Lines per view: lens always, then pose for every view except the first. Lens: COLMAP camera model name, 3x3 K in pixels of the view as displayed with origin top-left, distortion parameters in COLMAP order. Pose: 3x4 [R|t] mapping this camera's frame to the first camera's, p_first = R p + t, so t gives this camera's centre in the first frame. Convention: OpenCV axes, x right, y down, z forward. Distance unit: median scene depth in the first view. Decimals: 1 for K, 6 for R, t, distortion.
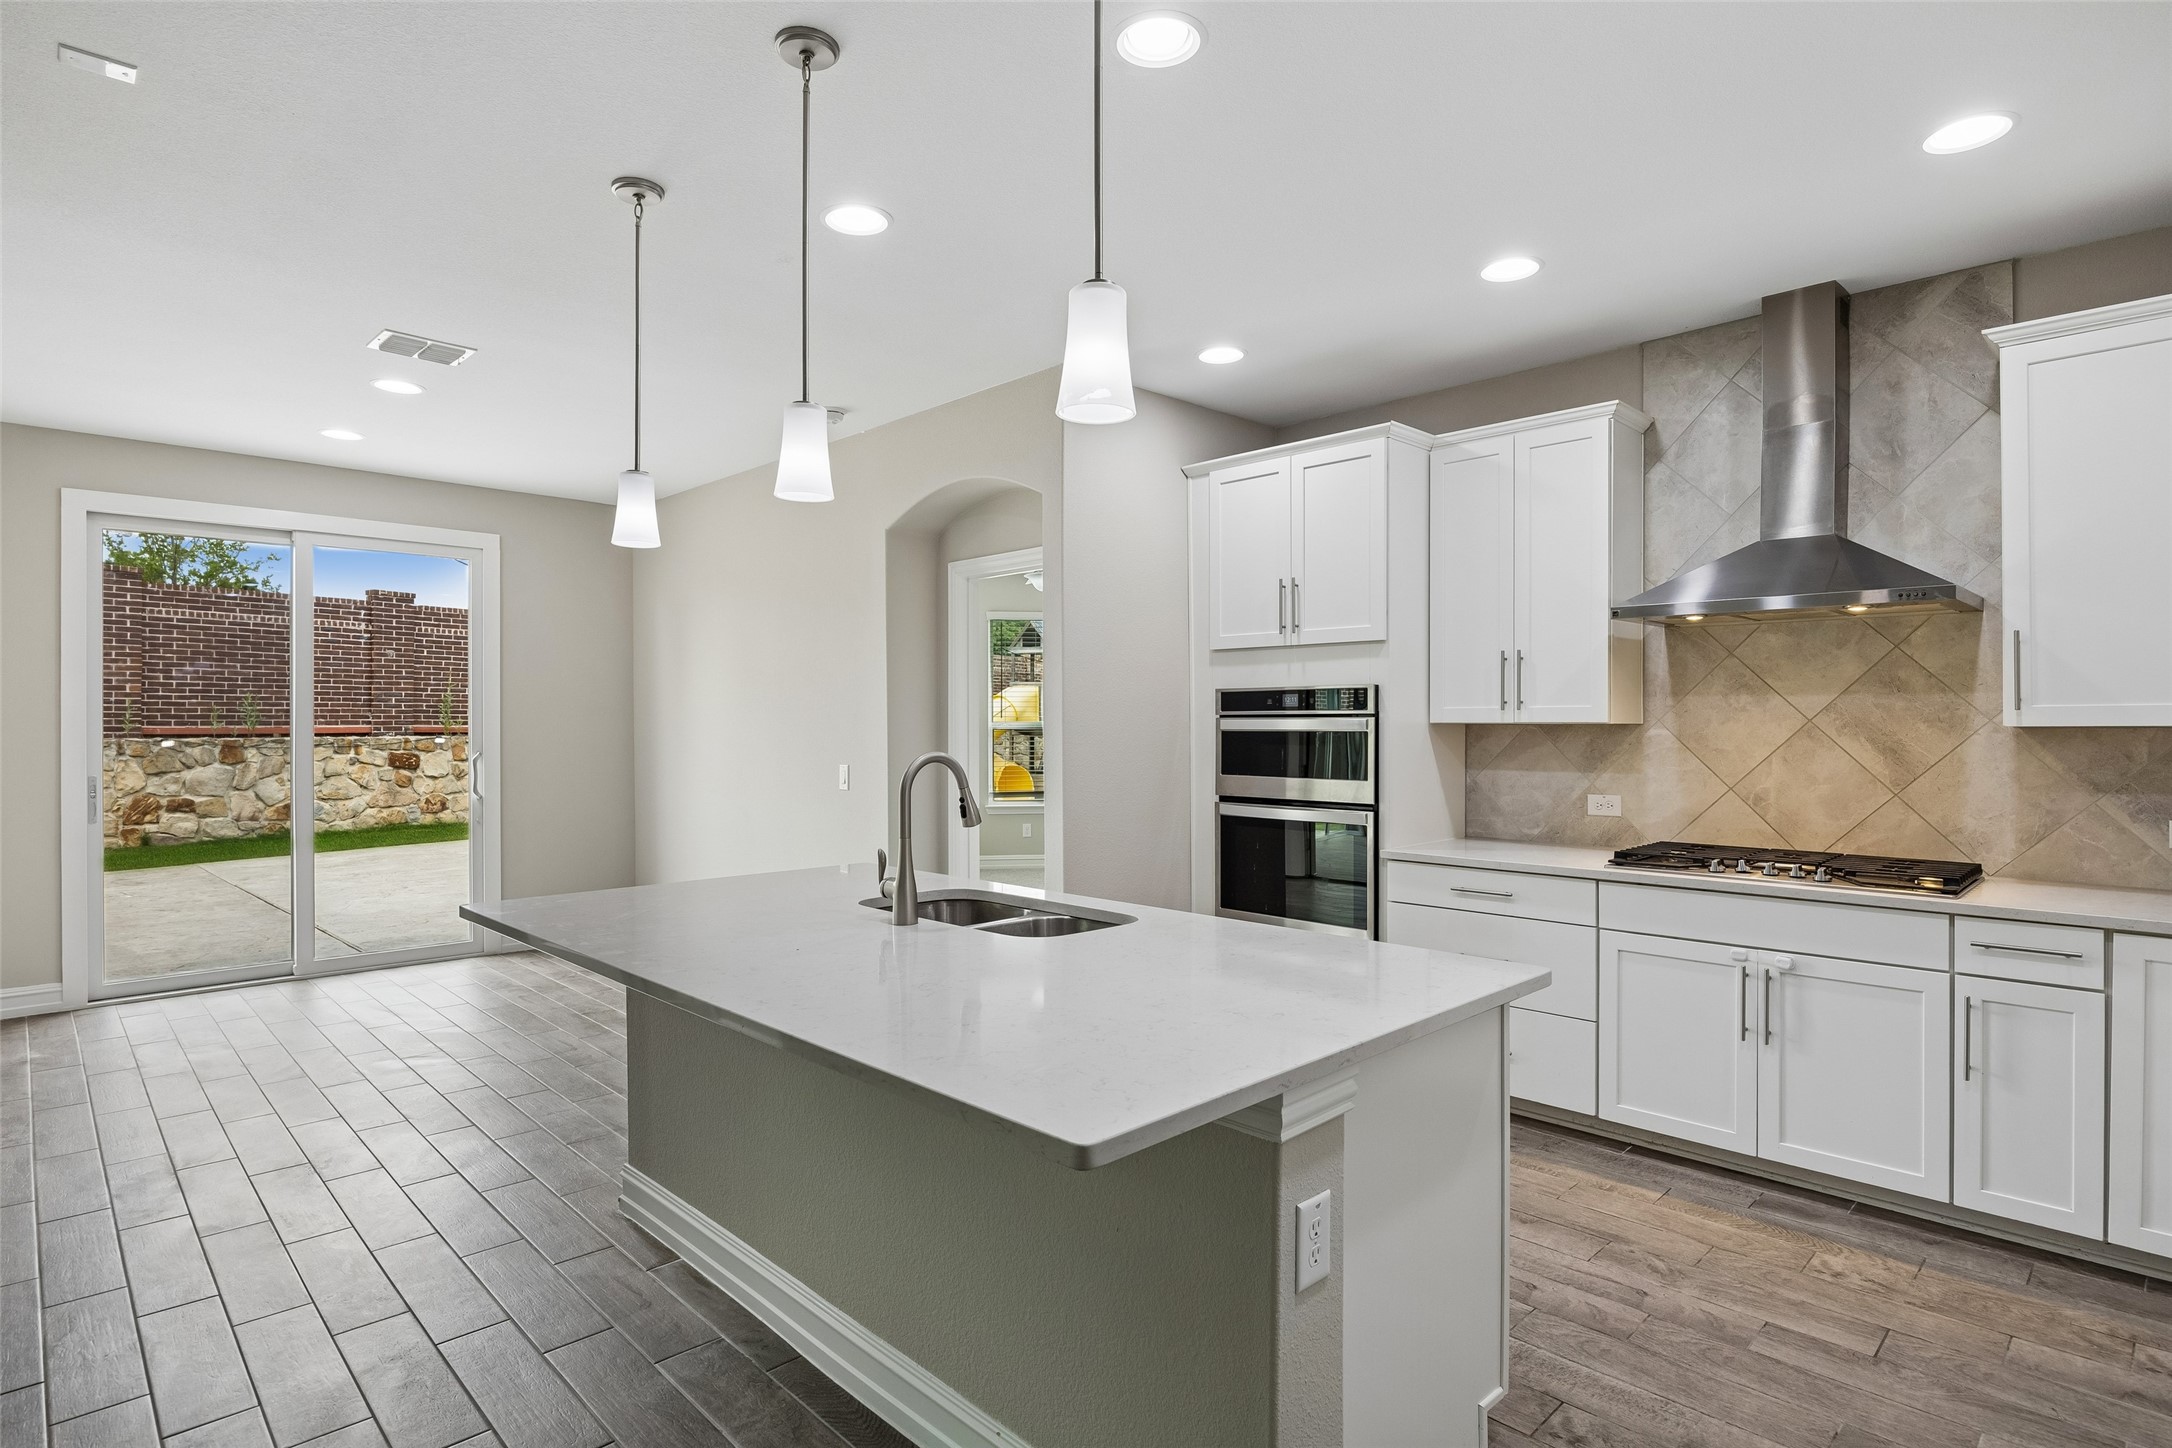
lens RADIAL K [[1109.1, 0, 1087.8], [0, 1109.1, 719.5], [0, 0, 1]] dist [-0.010155, -0.000577]
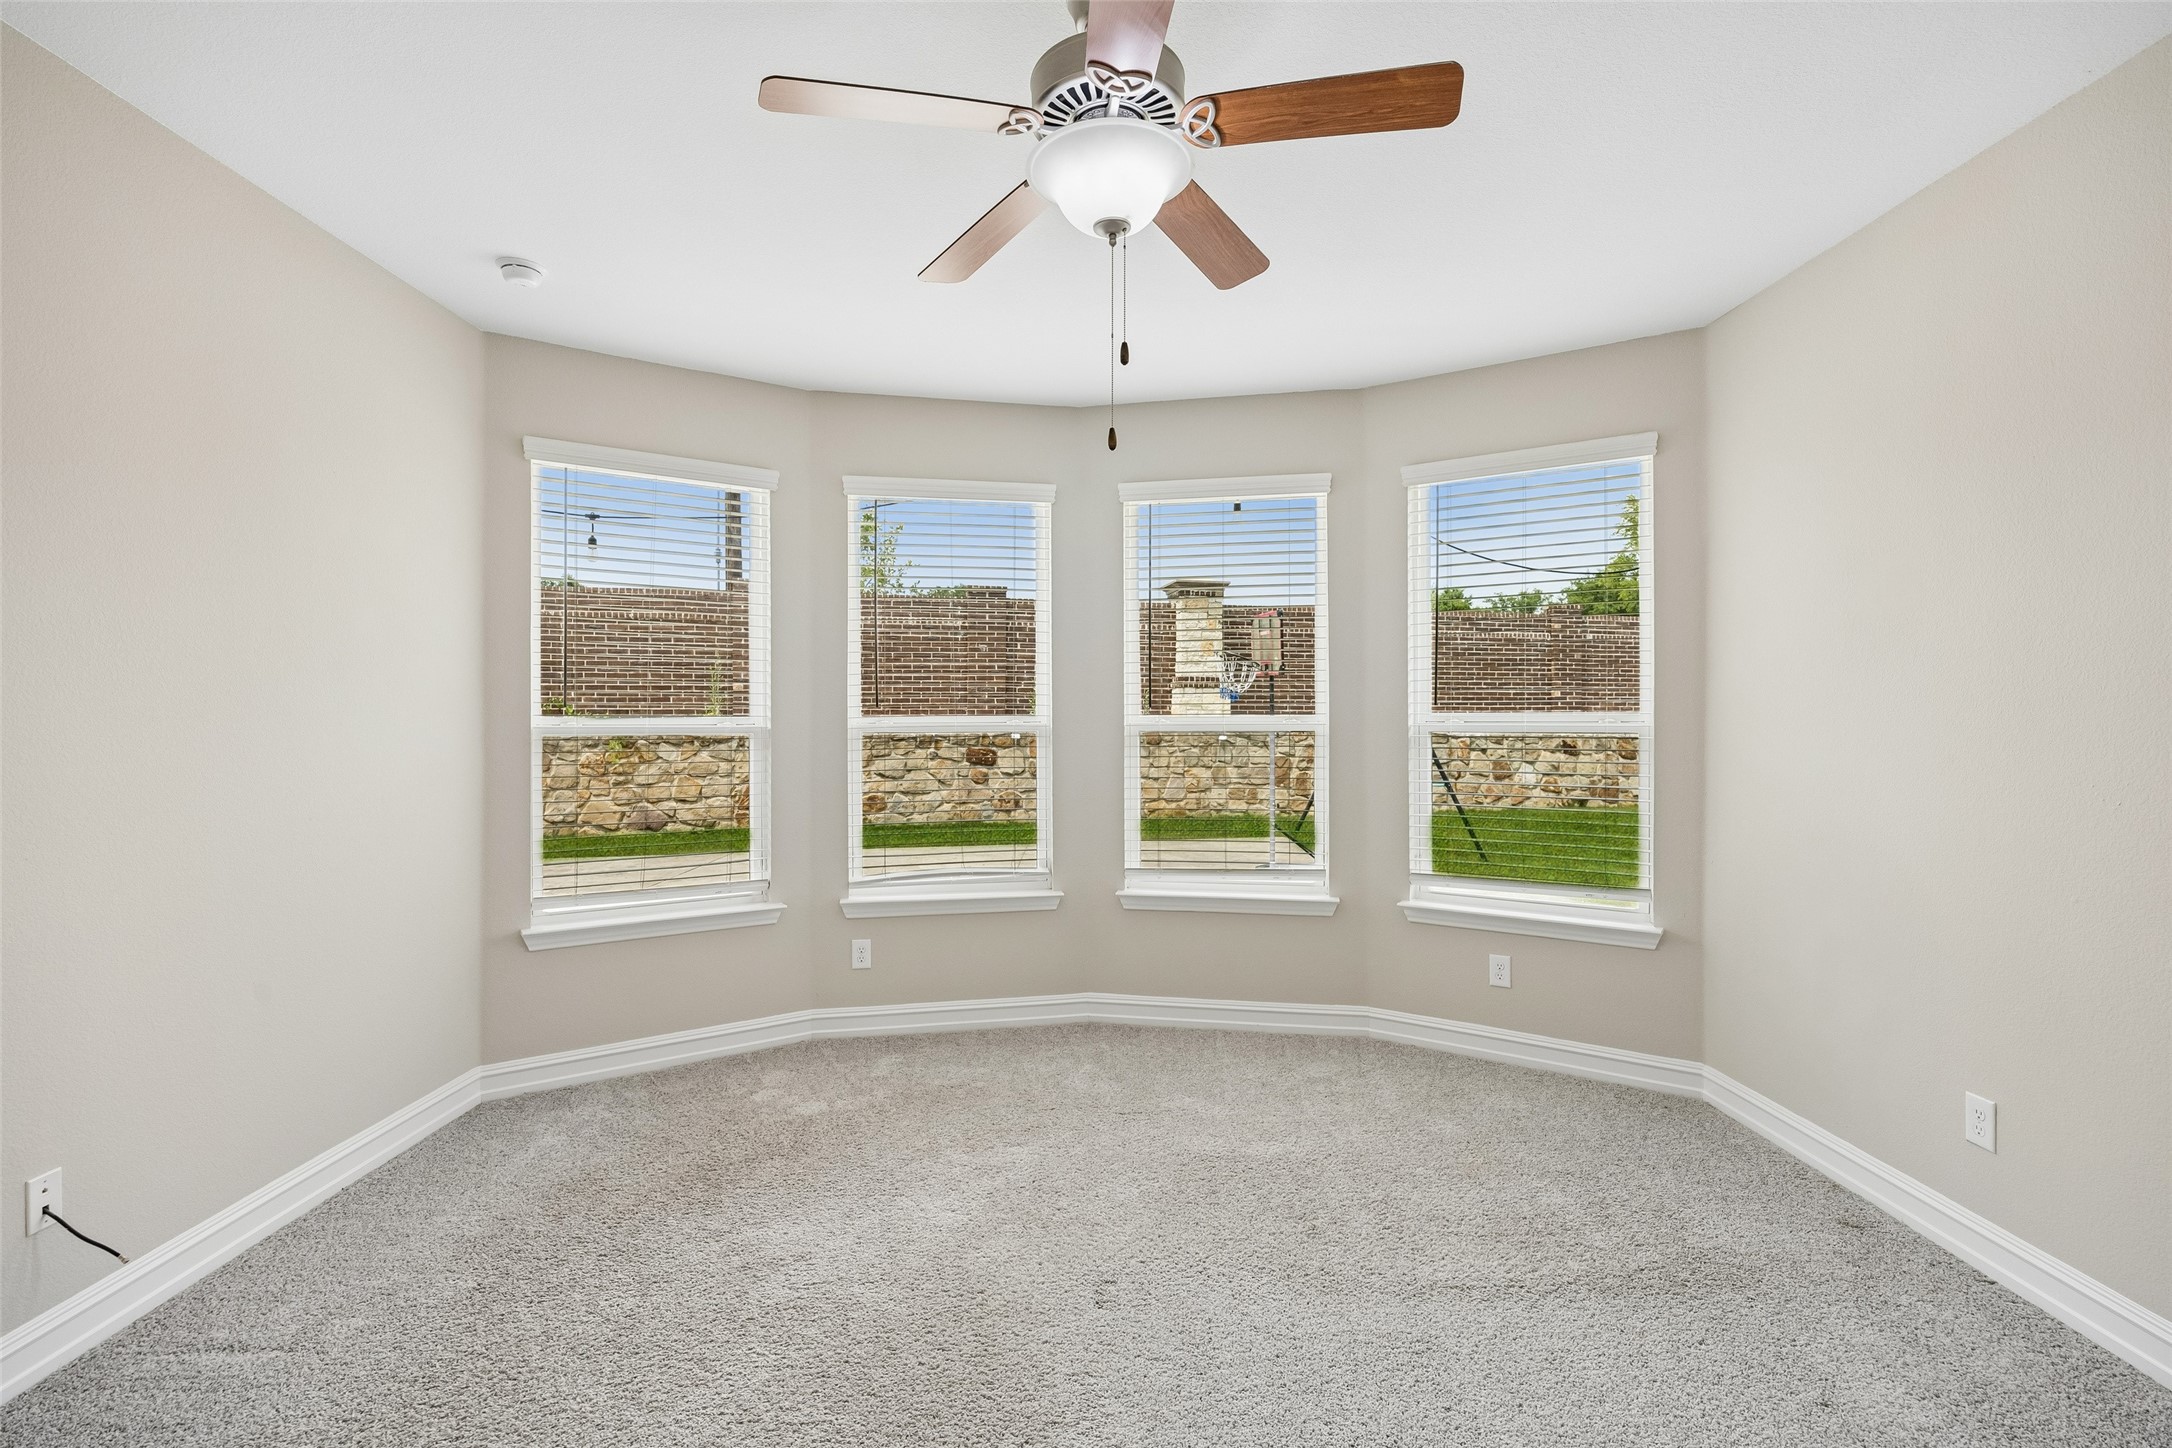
lens RADIAL K [[993.4, 0, 1085.0], [0, 993.4, 720.5], [0, 0, 1]] dist [-0.018087, 0.001370]
pose [[0.720780, 0.002708, -0.693159, 0.157763], [0.001258, 0.999986, 0.005214, 0.002228], [0.693163, -0.004630, 0.720766, 1.181857]]
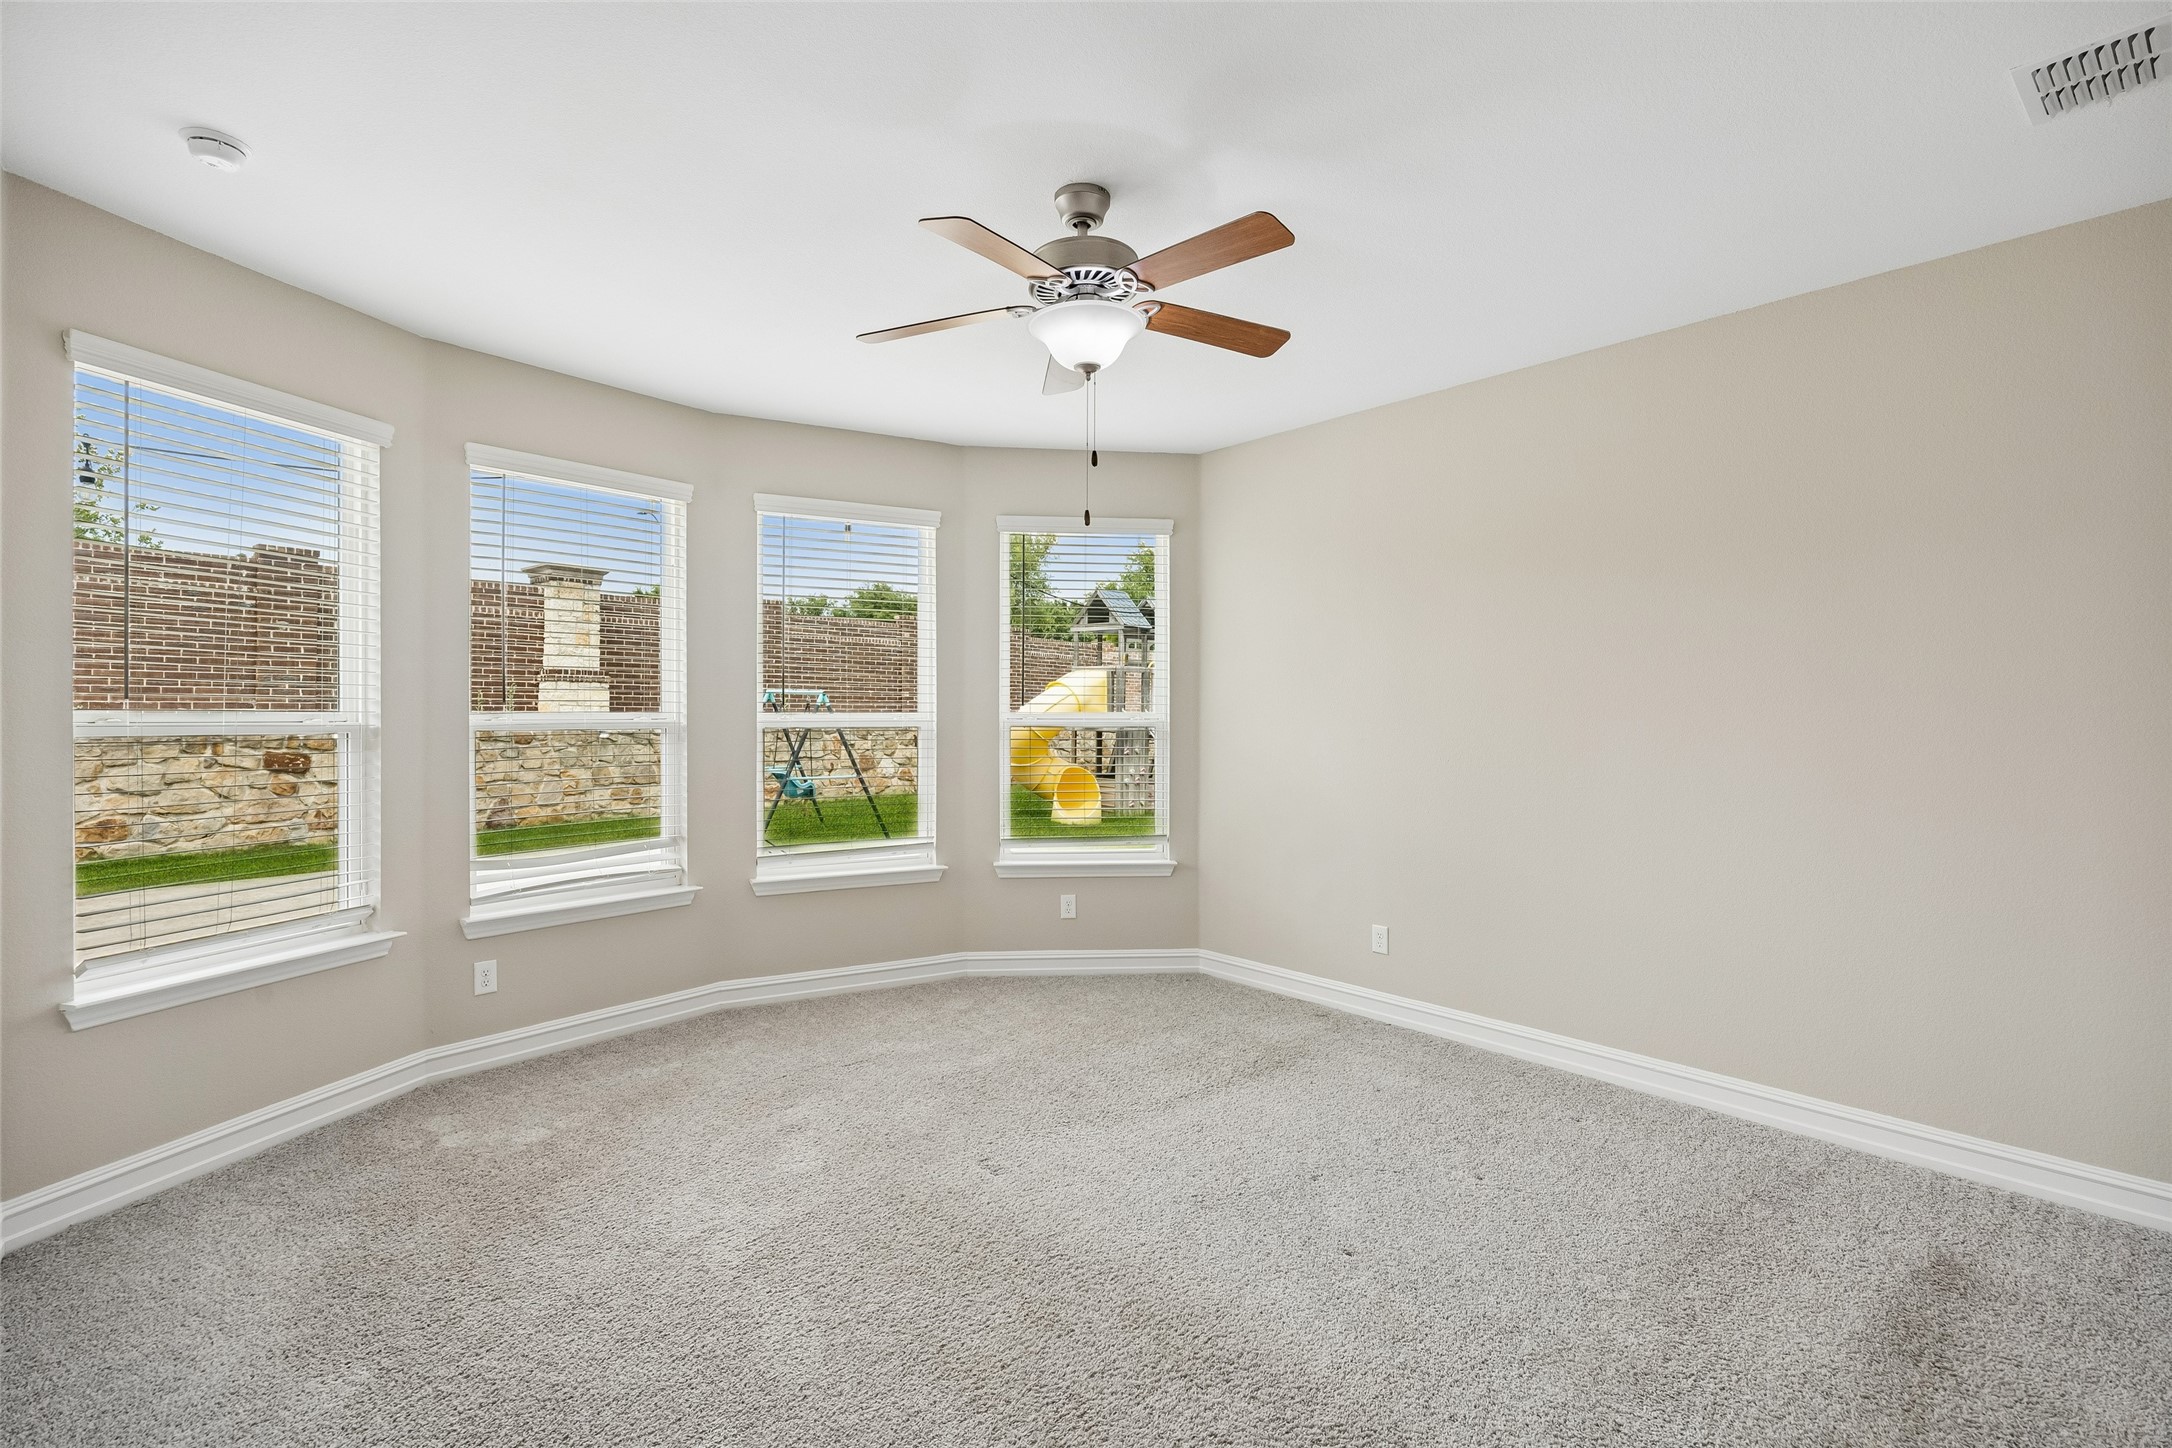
lens RADIAL K [[993.4, 0, 1086.3], [0, 993.4, 710.3], [0, 0, 1]] dist [-0.018087, 0.001370]
pose [[0.997598, 0.003197, -0.069192, -0.030824], [-0.003390, 0.999991, -0.002663, 0.001668], [0.069183, 0.002891, 0.997600, 0.964868]]
